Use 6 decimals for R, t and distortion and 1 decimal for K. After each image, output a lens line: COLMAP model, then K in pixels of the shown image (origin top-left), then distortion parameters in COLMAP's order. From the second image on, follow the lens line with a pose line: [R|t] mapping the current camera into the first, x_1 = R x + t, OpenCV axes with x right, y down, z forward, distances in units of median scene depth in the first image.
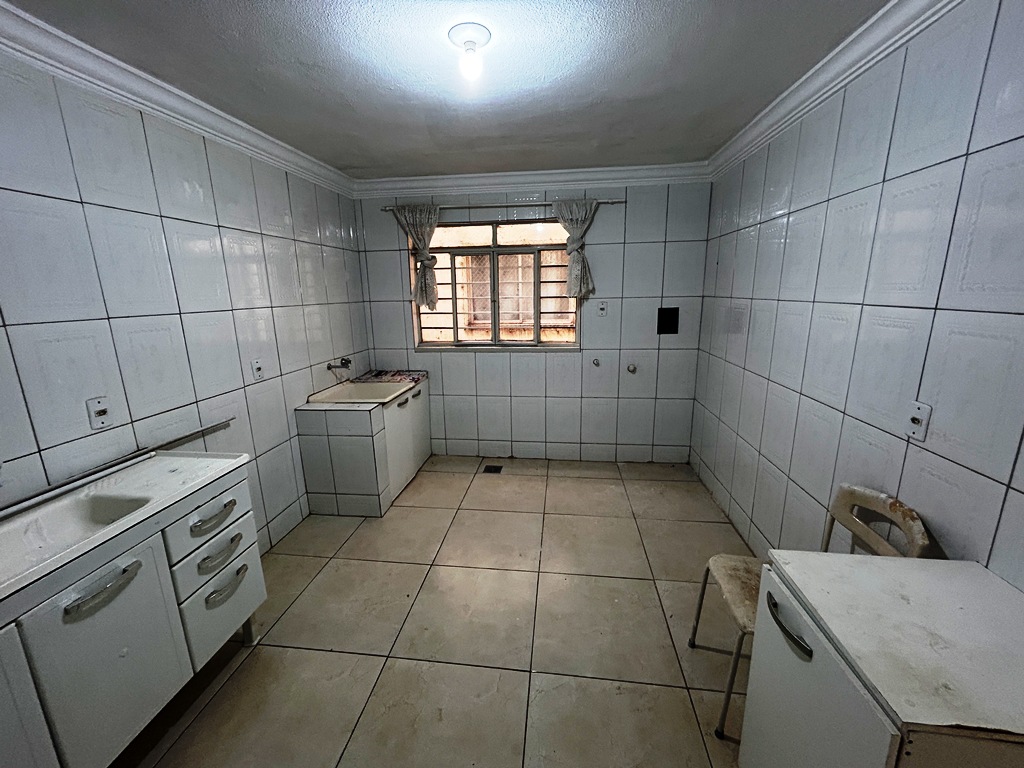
lens RADIAL K [[412.2, 0, 509.2], [0, 412.2, 383.5], [0, 0, 1]] dist [-0.001770, -0.000087]
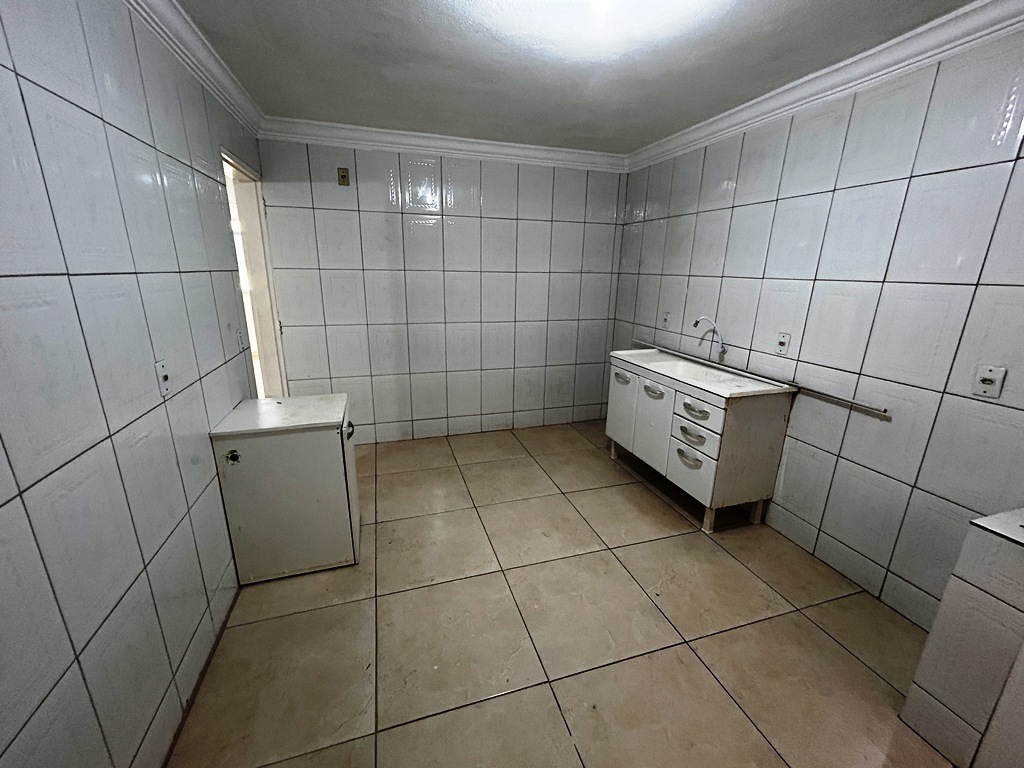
lens RADIAL K [[412.2, 0, 509.2], [0, 412.2, 383.5], [0, 0, 1]] dist [-0.001770, -0.000087]
pose [[-0.908844, 0.116473, -0.400546, 0.247743], [-0.091516, 0.881160, 0.463878, -0.198517], [0.406975, 0.458249, -0.790177, 0.919198]]
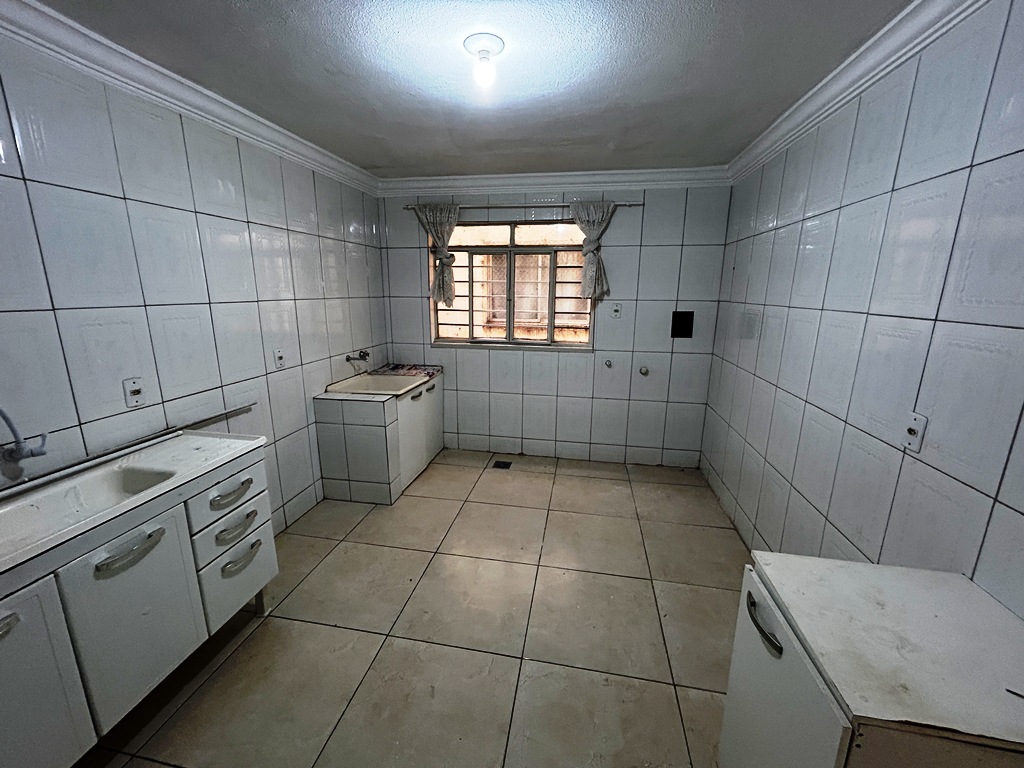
lens RADIAL K [[412.2, 0, 509.2], [0, 412.2, 383.5], [0, 0, 1]] dist [-0.001770, -0.000087]
pose [[0.998019, 0.038306, -0.049902, 0.024028], [-0.038164, 0.999264, 0.003794, 0.003013], [0.050010, -0.001882, 0.998747, -0.018826]]
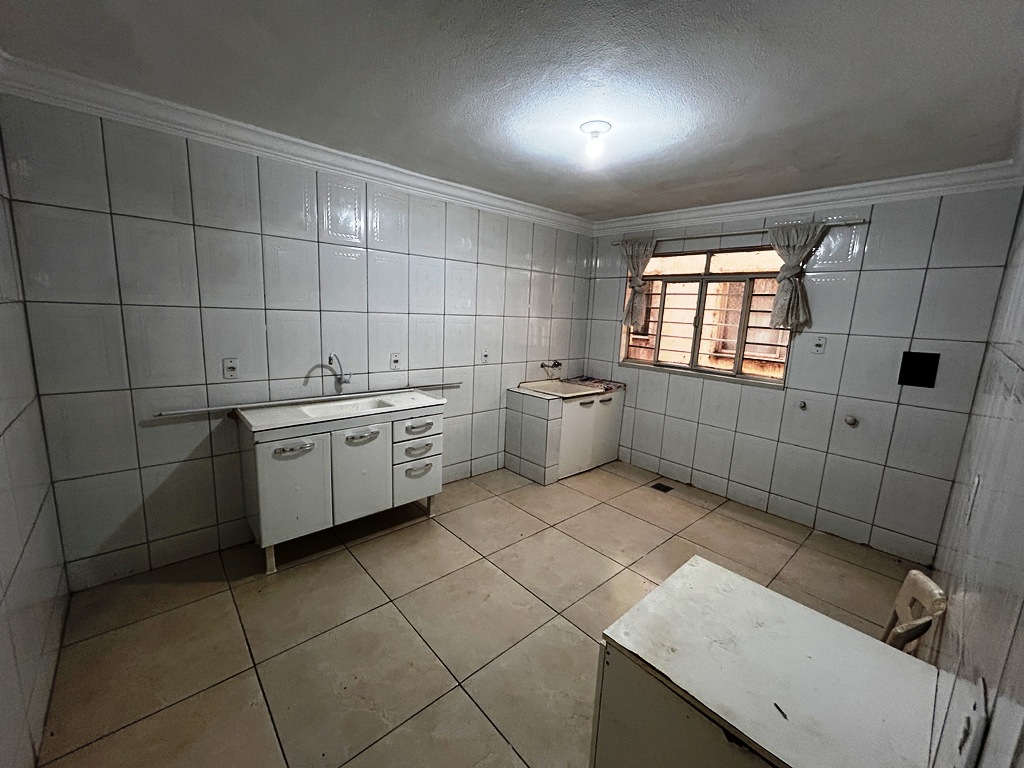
lens RADIAL K [[412.2, 0, 509.2], [0, 412.2, 383.5], [0, 0, 1]] dist [-0.001770, -0.000087]
pose [[0.754341, 0.166504, -0.635017, 0.325124], [-0.202321, 0.979182, 0.016407, 0.016642], [0.624529, 0.116101, 0.772324, -0.071044]]
